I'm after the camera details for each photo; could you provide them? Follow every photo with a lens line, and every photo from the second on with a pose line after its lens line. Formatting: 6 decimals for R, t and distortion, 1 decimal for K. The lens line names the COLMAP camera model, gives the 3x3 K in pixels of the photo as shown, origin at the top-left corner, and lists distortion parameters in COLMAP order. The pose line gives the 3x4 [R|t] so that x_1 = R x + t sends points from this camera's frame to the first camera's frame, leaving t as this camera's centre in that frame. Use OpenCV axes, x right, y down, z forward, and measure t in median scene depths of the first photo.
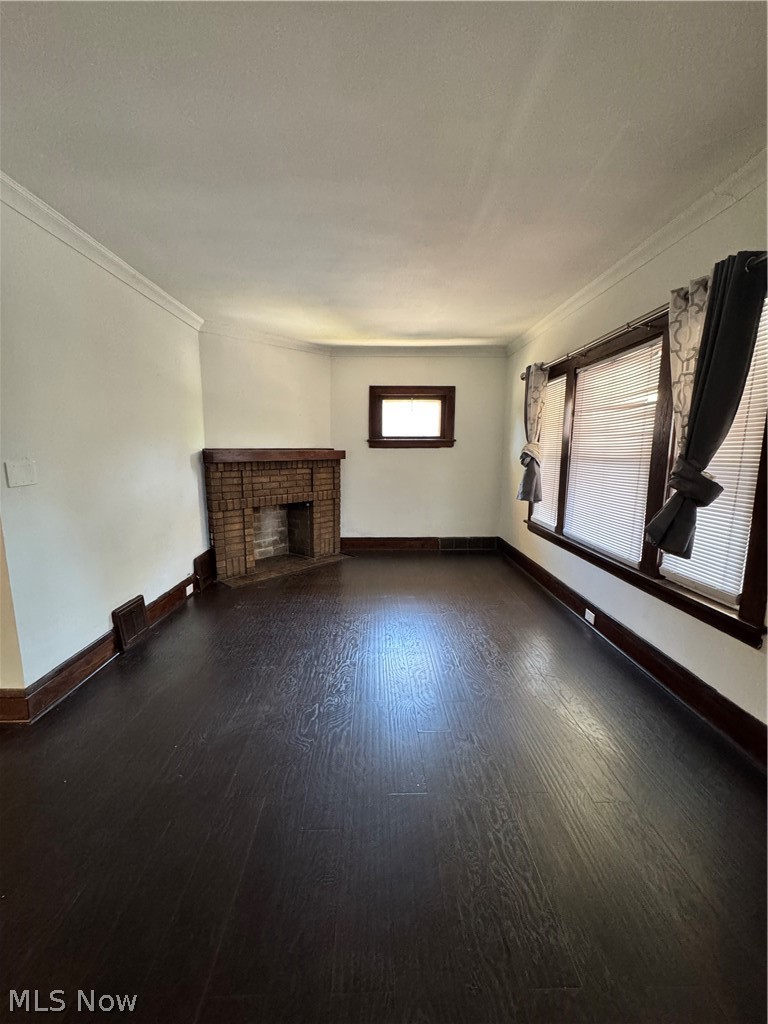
lens RADIAL K [[408.8, 0, 384.0], [0, 408.8, 512.0], [0, 0, 1]] dist [-0.000507, 0.000079]
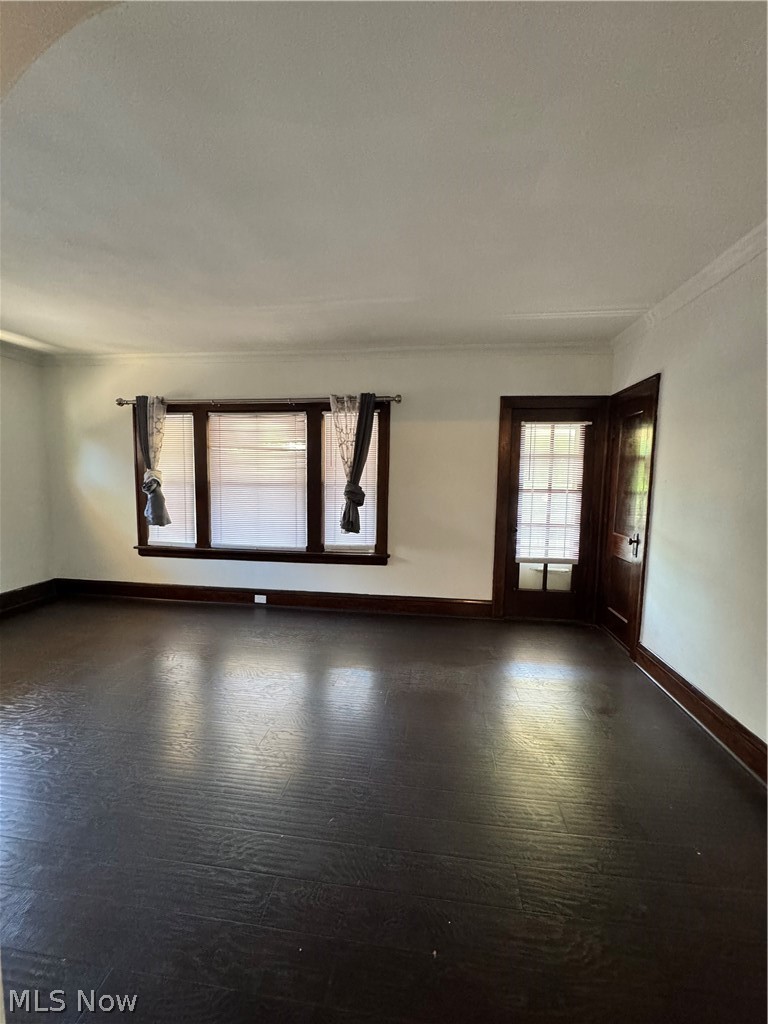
lens RADIAL K [[408.8, 0, 384.0], [0, 408.8, 512.0], [0, 0, 1]] dist [-0.000507, 0.000079]
pose [[0.154557, -0.077537, 0.984937, -0.726454], [0.136958, 0.988972, 0.056363, -0.049321], [-0.978445, 0.126184, 0.163472, 0.329040]]
